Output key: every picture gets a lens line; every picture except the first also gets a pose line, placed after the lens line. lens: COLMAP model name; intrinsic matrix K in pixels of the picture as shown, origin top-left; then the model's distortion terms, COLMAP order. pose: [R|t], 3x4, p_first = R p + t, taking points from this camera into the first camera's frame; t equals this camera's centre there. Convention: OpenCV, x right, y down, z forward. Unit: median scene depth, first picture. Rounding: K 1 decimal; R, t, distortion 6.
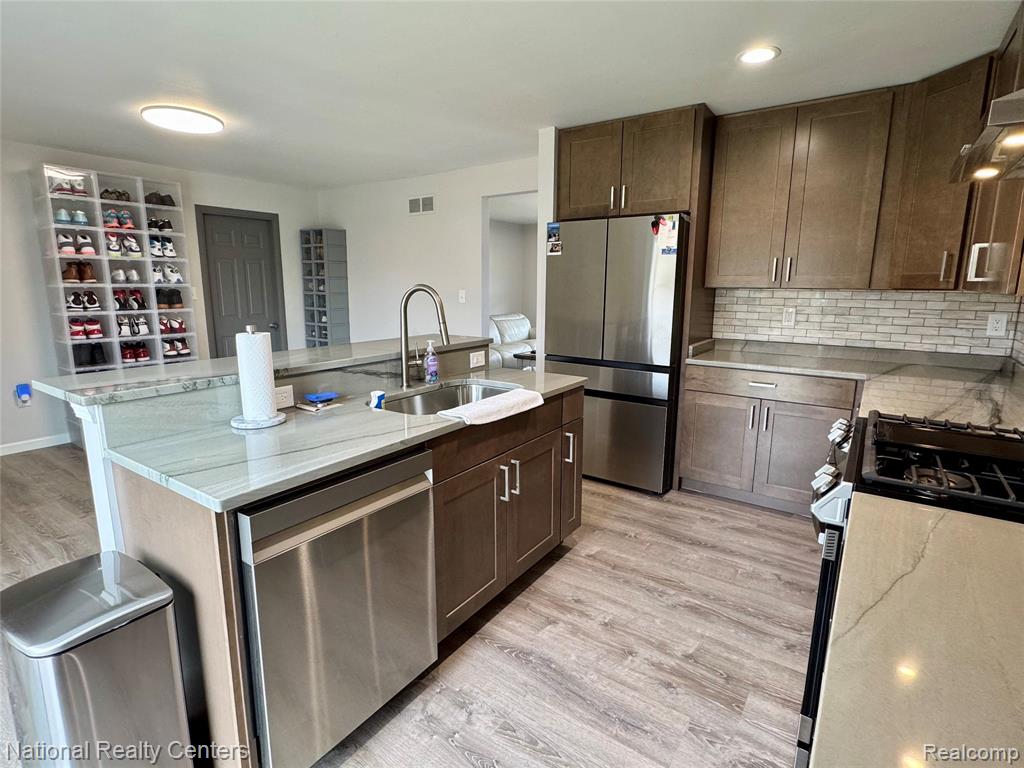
lens RADIAL K [[518.6, 0, 508.3], [0, 518.6, 378.8], [0, 0, 1]] dist [-0.000628, 0.000293]
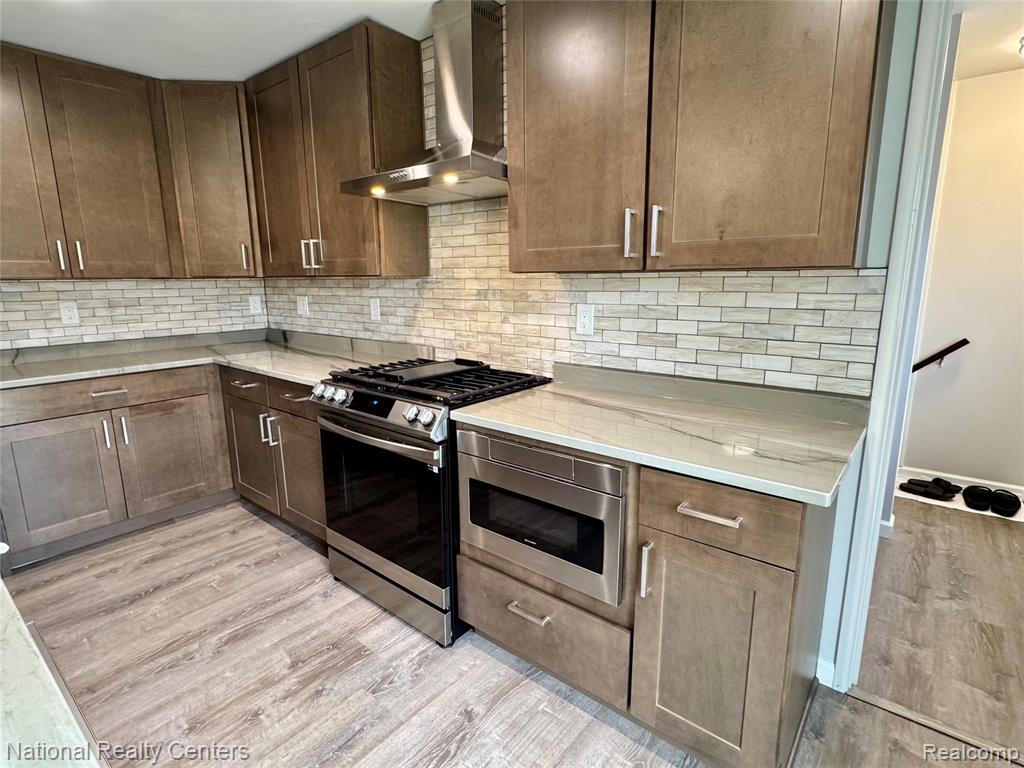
lens RADIAL K [[518.6, 0, 508.3], [0, 518.6, 378.8], [0, 0, 1]] dist [-0.000628, 0.000293]
pose [[0.072736, -0.197831, 0.977534, -0.343279], [0.190986, 0.964754, 0.181034, -0.047326], [-0.978894, 0.173528, 0.107955, 0.332725]]
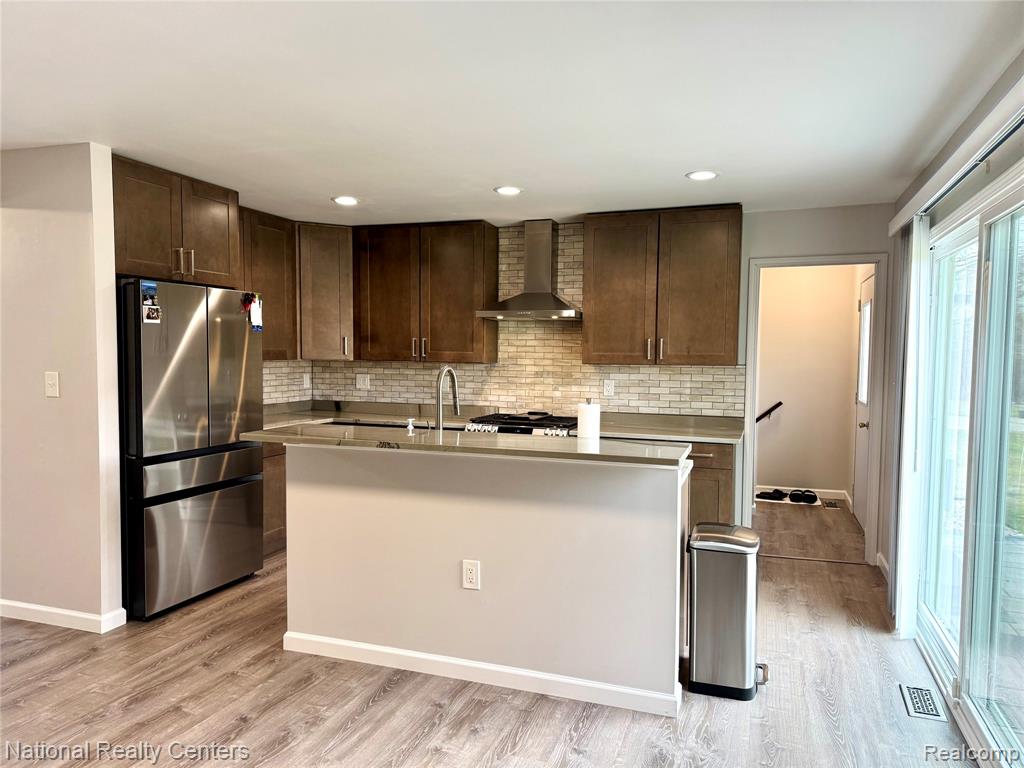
lens RADIAL K [[707.2, 0, 512.0], [0, 707.2, 384.0], [0, 0, 1]] dist [0.138129, -0.204645]
pose [[-0.268330, -0.053344, 0.961849, -1.513037], [0.164452, 0.981272, 0.100299, -0.243682], [-0.949186, 0.185091, -0.254533, 1.122498]]
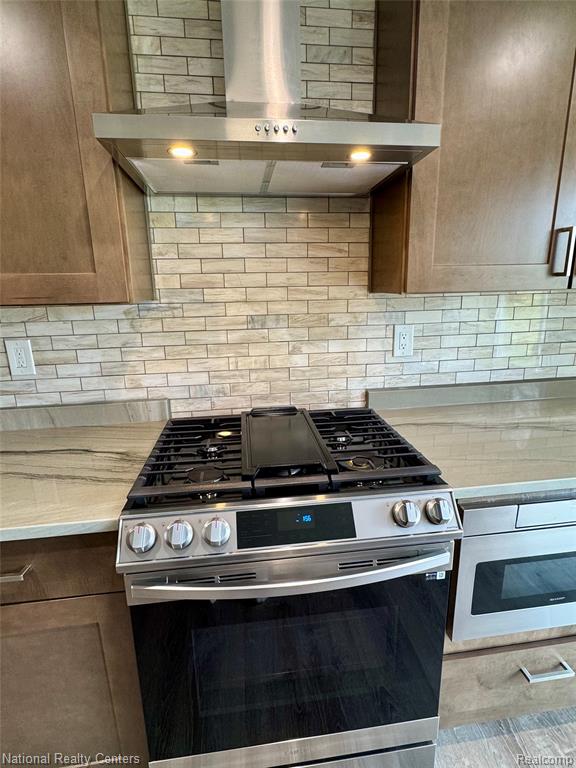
lens RADIAL K [[388.9, 0, 289.5], [0, 388.9, 378.1], [0, 0, 1]] dist [-0.000628, 0.000293]
pose [[-0.677640, -0.161108, 0.717529, 0.184076], [0.152137, 0.923887, 0.351121, -0.150317], [-0.719485, 0.347097, -0.601552, 0.798618]]
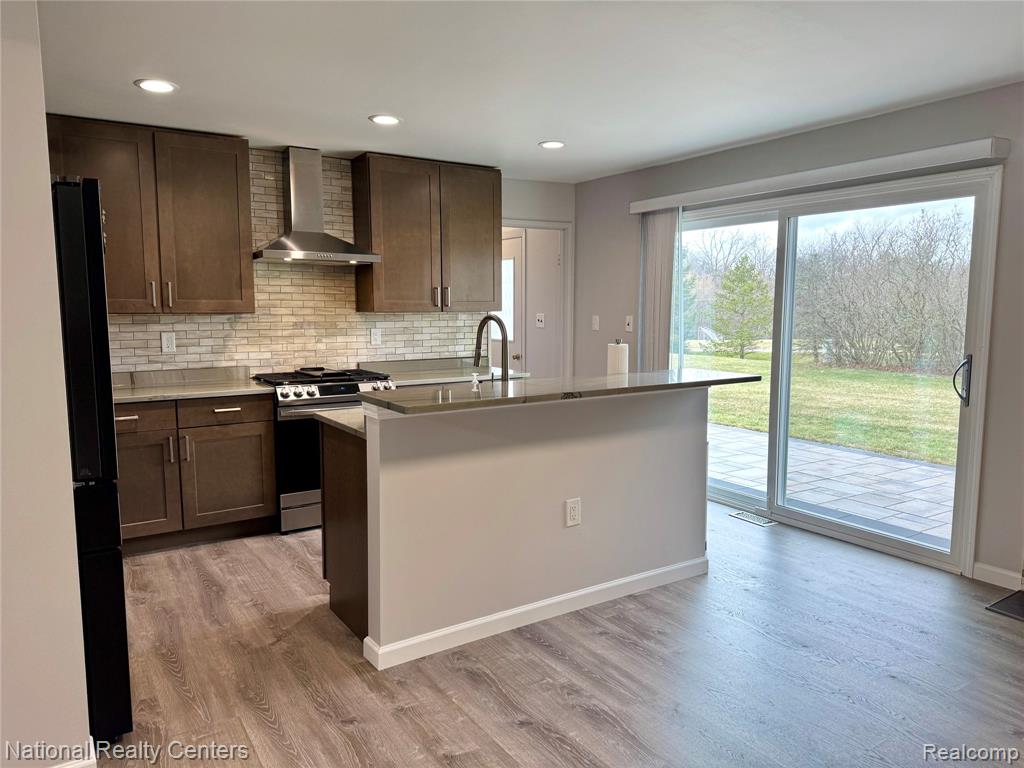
lens RADIAL K [[707.2, 0, 512.0], [0, 707.2, 384.0], [0, 0, 1]] dist [0.138129, -0.204645]
pose [[-0.926801, -0.046995, 0.372602, -0.675269], [0.064642, 0.957370, 0.281540, -0.403463], [-0.369949, 0.285018, -0.884253, 2.066088]]
